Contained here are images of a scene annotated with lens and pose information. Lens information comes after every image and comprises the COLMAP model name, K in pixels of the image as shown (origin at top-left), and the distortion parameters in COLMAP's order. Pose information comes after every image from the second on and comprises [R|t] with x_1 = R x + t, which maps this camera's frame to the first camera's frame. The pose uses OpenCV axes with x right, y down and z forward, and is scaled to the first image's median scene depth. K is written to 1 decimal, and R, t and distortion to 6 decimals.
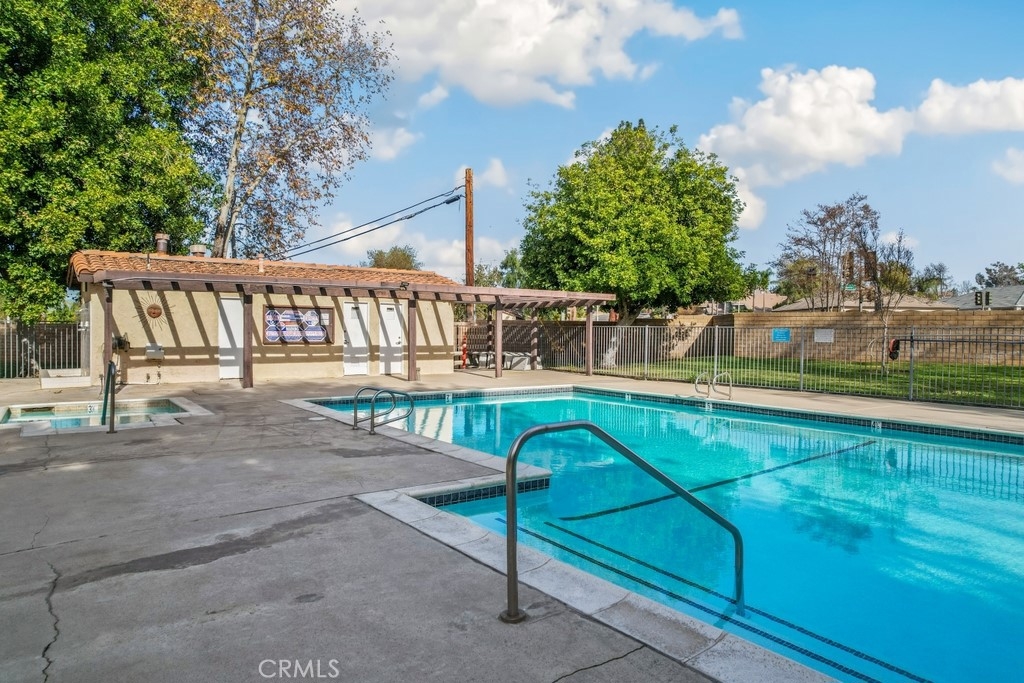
lens RADIAL K [[656.3, 0, 514.2], [0, 656.3, 341.6], [0, 0, 1]] dist [-0.000287, -0.000150]
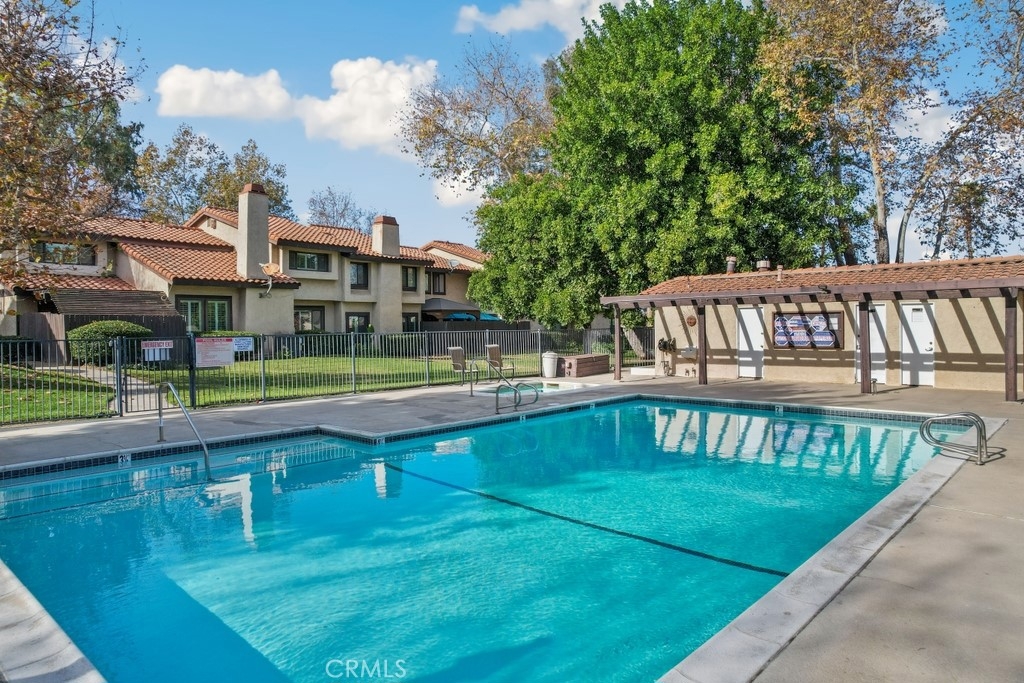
lens RADIAL K [[656.3, 0, 508.1], [0, 656.3, 337.5], [0, 0, 1]] dist [-0.000287, -0.000150]
pose [[0.248335, 0.004540, -0.968664, 0.561853], [-0.004021, 0.999985, 0.003656, -0.015459], [0.968666, 0.002987, 0.248349, 0.293712]]
